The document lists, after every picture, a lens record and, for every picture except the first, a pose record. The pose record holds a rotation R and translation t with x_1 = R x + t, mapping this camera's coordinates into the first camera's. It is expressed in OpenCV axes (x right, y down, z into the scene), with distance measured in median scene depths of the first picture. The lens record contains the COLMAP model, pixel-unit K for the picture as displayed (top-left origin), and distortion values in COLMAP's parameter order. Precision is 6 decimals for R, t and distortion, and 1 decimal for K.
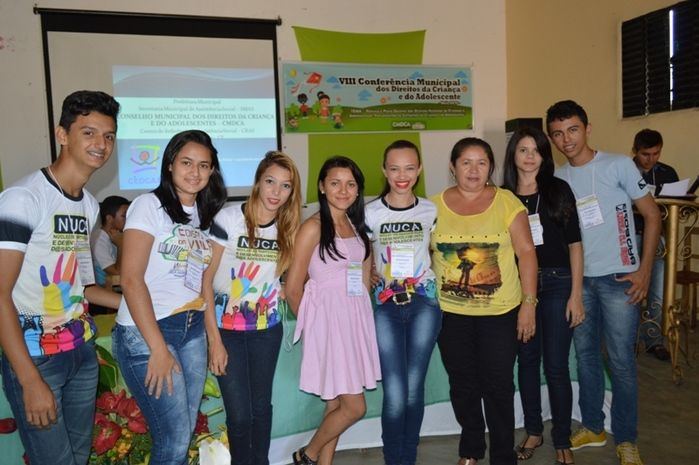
lens RADIAL K [[593.0, 0, 347.5], [0, 593.0, 252.6], [0, 0, 1]] dist [-0.091809, 0.133907]
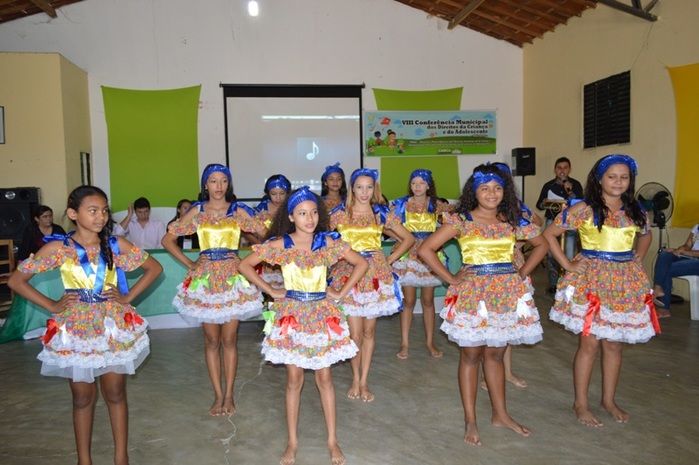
lens RADIAL K [[558.5, 0, 348.6], [0, 558.5, 229.1], [0, 0, 1]] dist [0.003345, 0.001257]
pose [[0.983304, 0.028172, -0.179774, 0.116654], [-0.037903, 0.997983, -0.050921, 0.063002], [0.177977, 0.056885, 0.982389, -0.429519]]
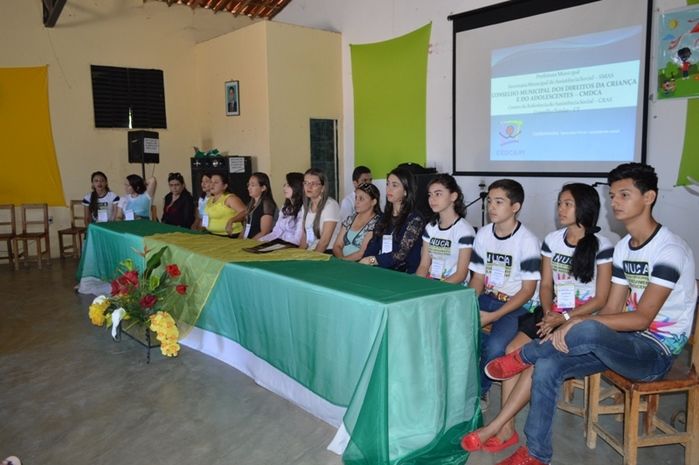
lens RADIAL K [[564.8, 0, 349.5], [0, 564.8, 232.5], [0, 0, 1]] dist [-0.002509, 0.005510]
pose [[0.384832, 0.142713, -0.911887, 0.470021], [-0.126122, 0.986838, 0.101217, -0.041687], [0.914329, 0.076057, 0.397766, 0.290886]]
